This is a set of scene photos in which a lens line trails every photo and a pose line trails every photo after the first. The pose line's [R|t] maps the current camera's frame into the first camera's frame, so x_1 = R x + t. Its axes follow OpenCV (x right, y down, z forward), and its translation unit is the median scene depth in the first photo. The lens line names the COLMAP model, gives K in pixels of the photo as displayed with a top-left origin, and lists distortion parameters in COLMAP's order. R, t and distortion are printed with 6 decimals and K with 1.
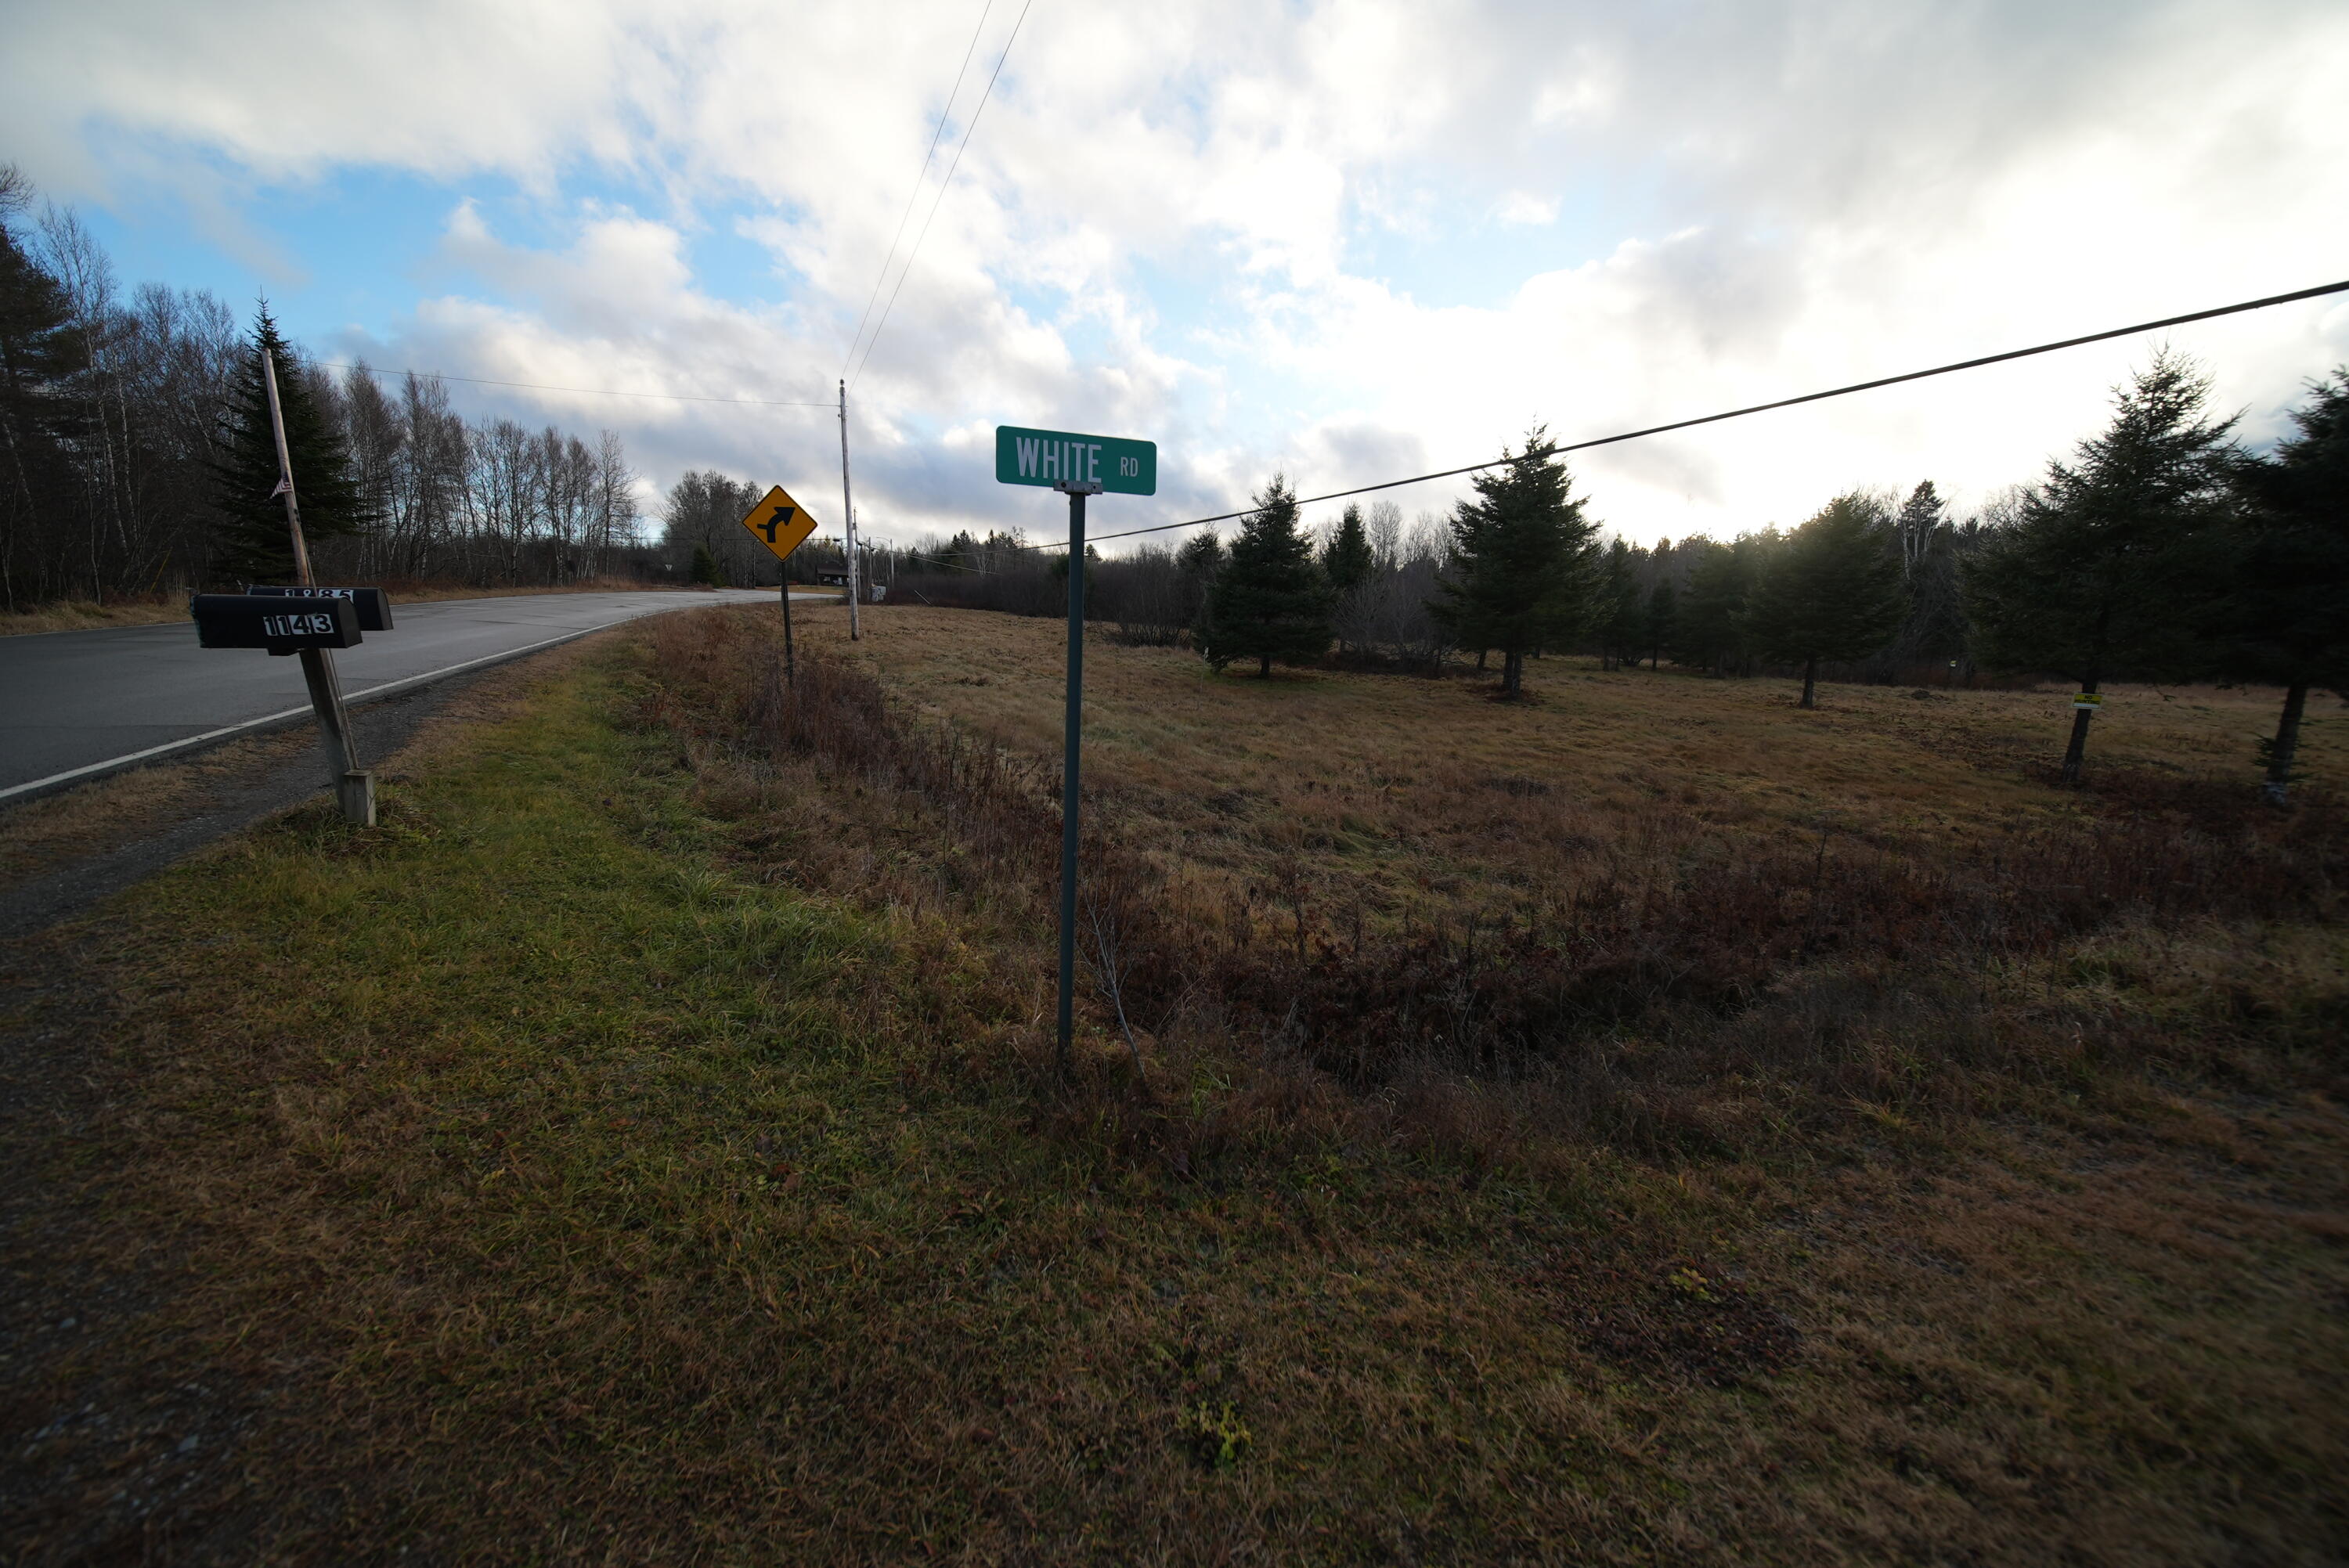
lens RADIAL K [[821.6, 0, 1167.9], [0, 821.6, 788.5], [0, 0, 1]] dist [0.000535, -0.001354]
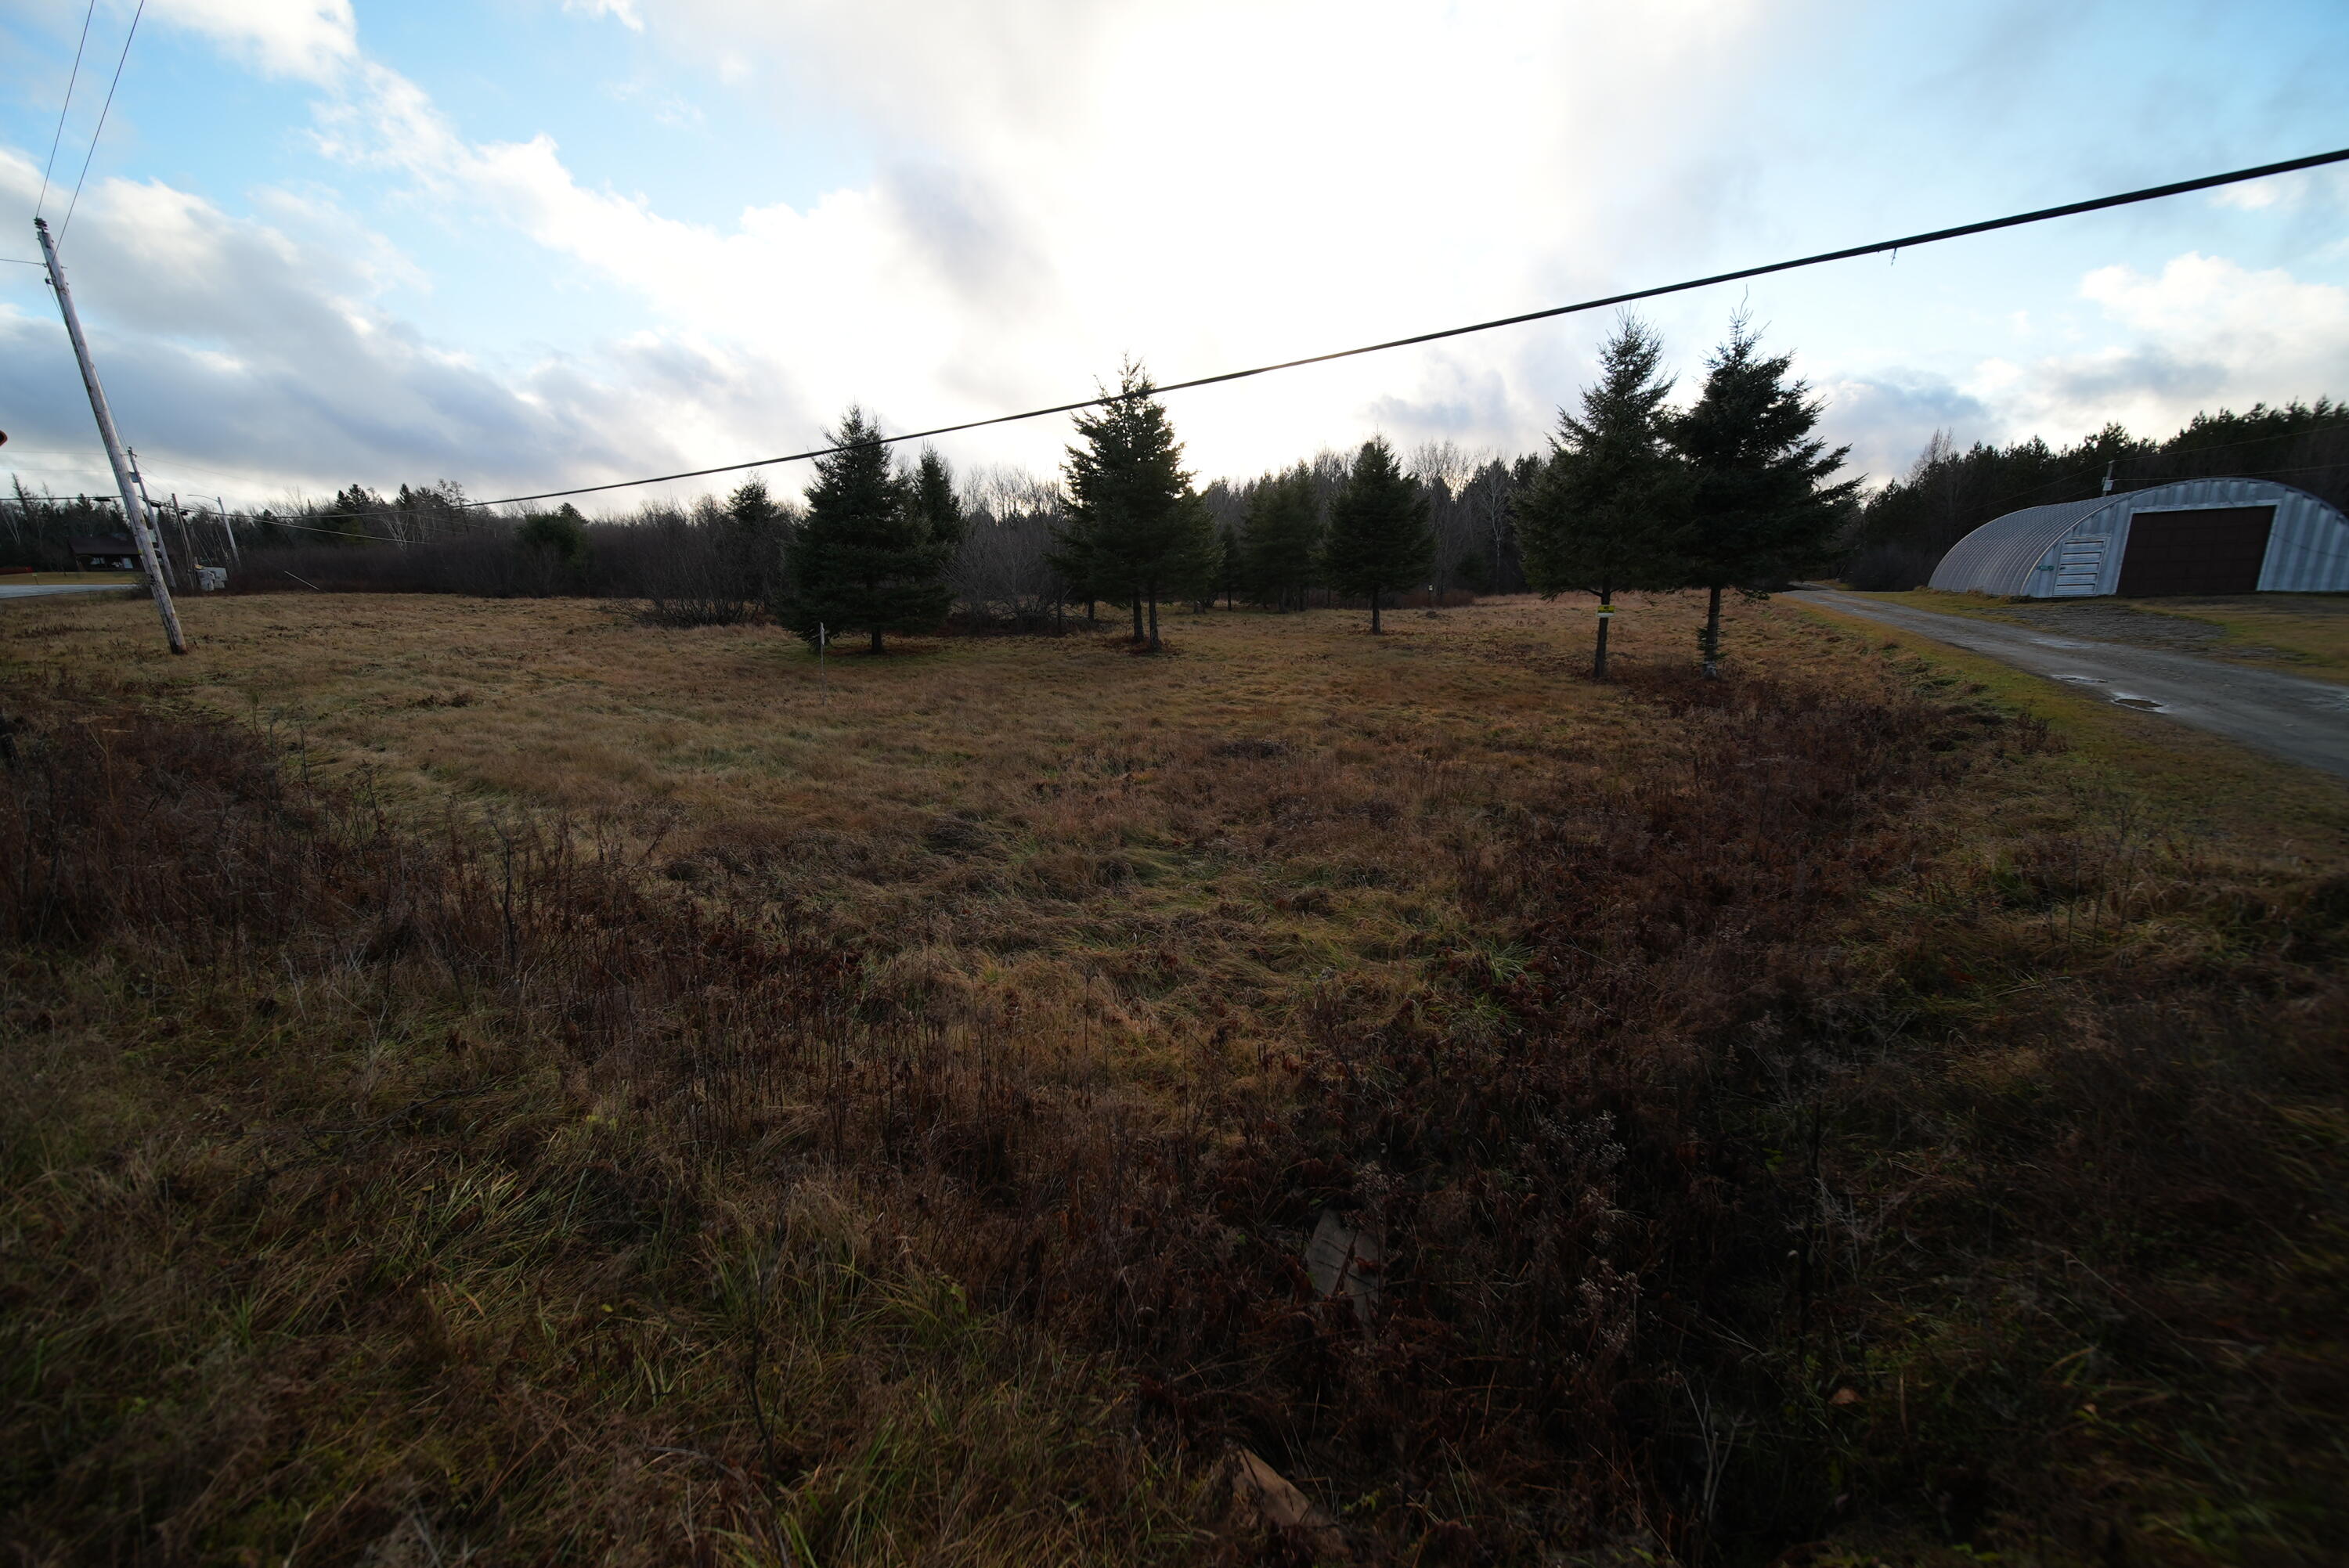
lens RADIAL K [[821.6, 0, 1171.0], [0, 821.6, 796.8], [0, 0, 1]] dist [0.000535, -0.001354]
pose [[0.868738, -0.176921, 0.462594, -0.083421], [0.149708, 0.984133, 0.095238, -0.051705], [-0.472103, -0.013482, 0.881440, 0.232443]]
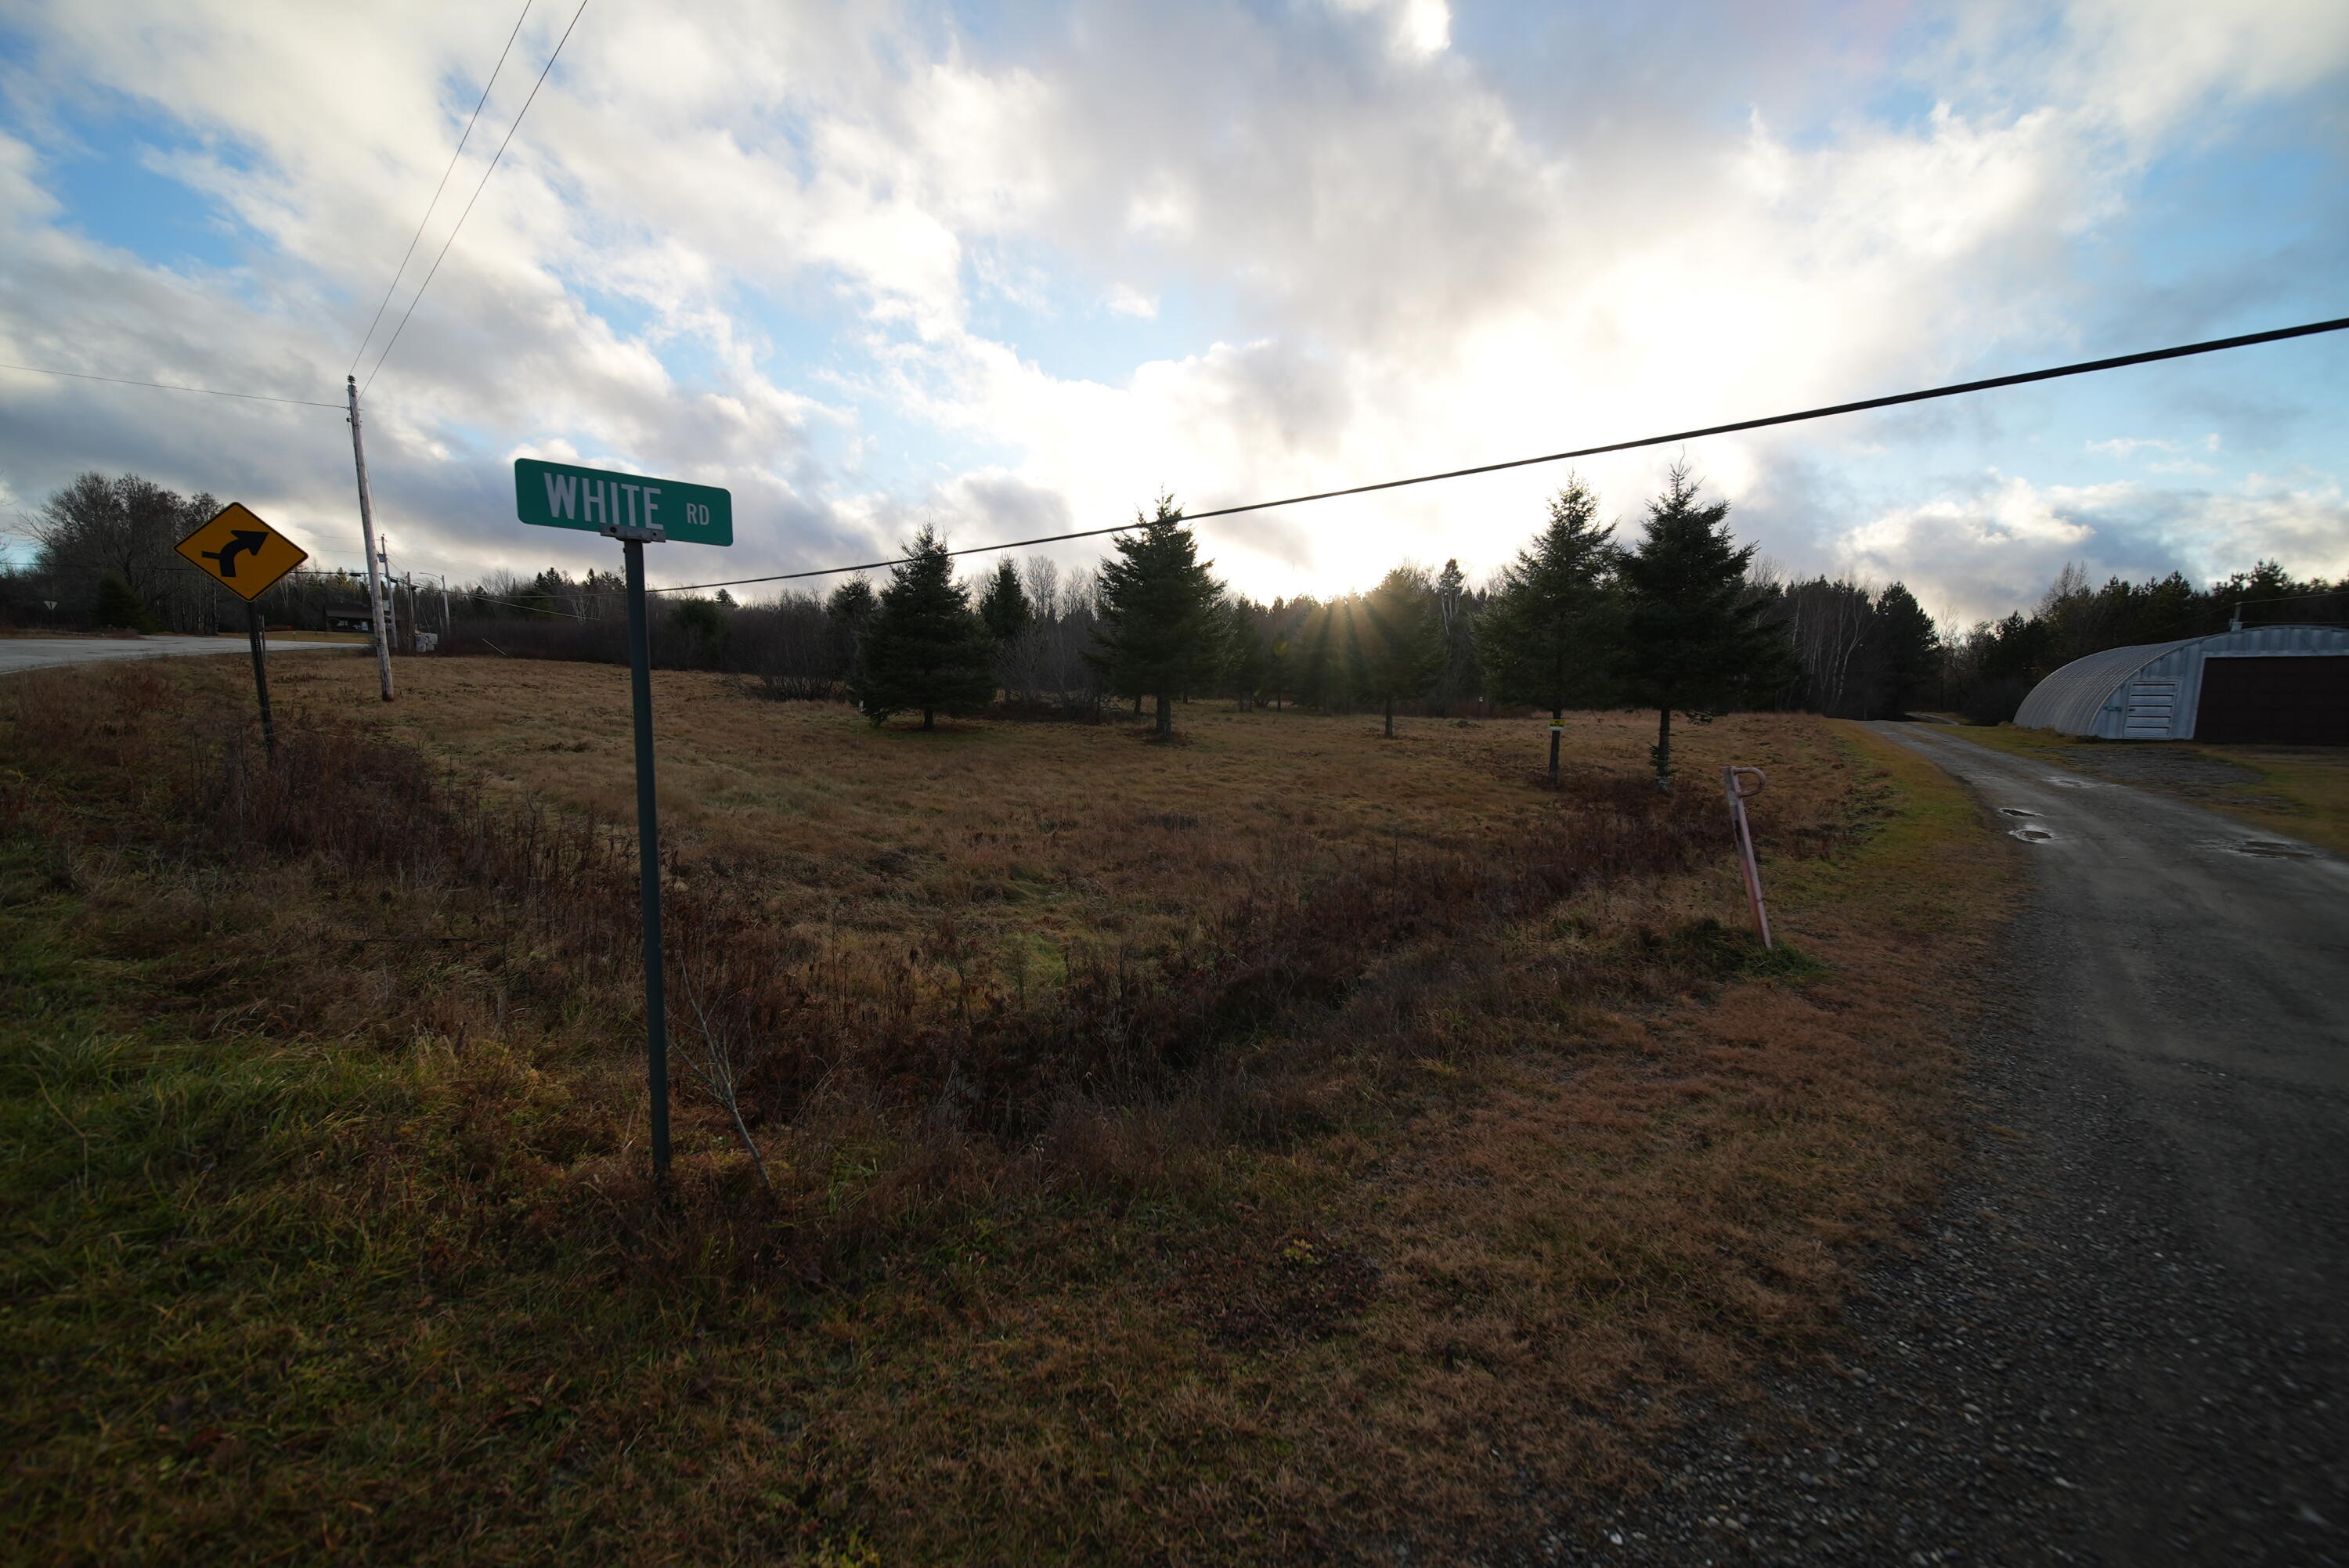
lens RADIAL K [[821.6, 0, 1168.7], [0, 821.6, 799.5], [0, 0, 1]] dist [0.000535, -0.001354]
pose [[0.923168, -0.068555, 0.378235, 0.013835], [0.085731, 0.995904, -0.028740, -0.000571], [-0.374715, 0.058959, 0.925264, -0.003088]]
